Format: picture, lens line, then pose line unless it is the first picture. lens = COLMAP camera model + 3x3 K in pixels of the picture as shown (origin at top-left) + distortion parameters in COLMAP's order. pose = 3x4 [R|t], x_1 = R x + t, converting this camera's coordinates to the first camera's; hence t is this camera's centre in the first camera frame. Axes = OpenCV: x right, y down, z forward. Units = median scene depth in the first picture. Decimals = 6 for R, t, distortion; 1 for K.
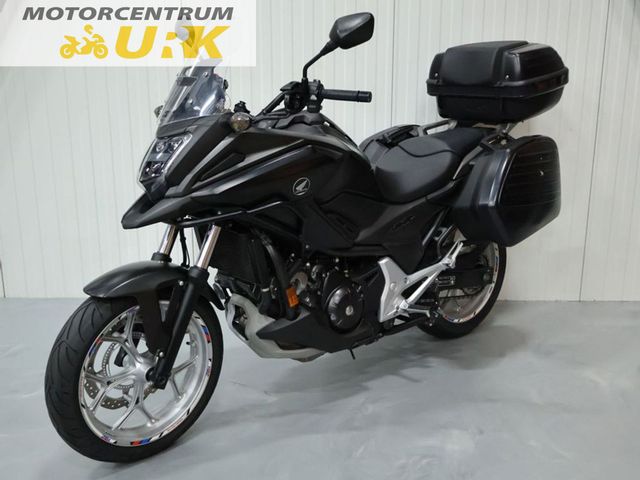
lens RADIAL K [[634.7, 0, 320.0], [0, 634.7, 240.5], [0, 0, 1]] dist [-0.014461, 0.000000]
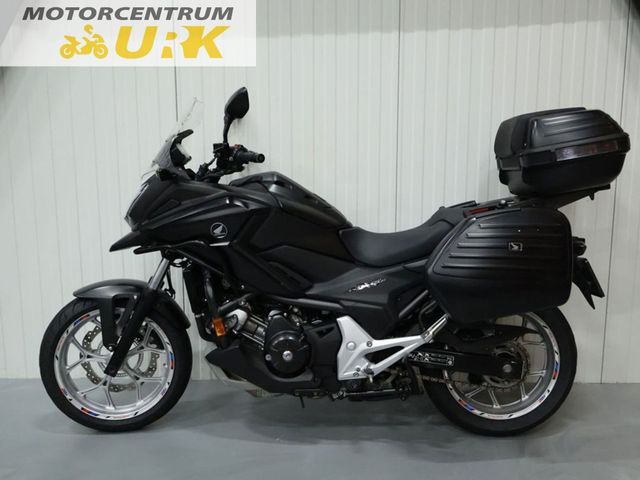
lens RADIAL K [[634.7, 0, 320.2], [0, 634.7, 239.1], [0, 0, 1]] dist [-0.014461, 0.000000]
pose [[0.776114, 0.047071, -0.628833, 0.768692], [-0.161943, 0.978643, -0.126615, 0.045622], [0.609443, 0.200103, 0.767162, 0.175950]]
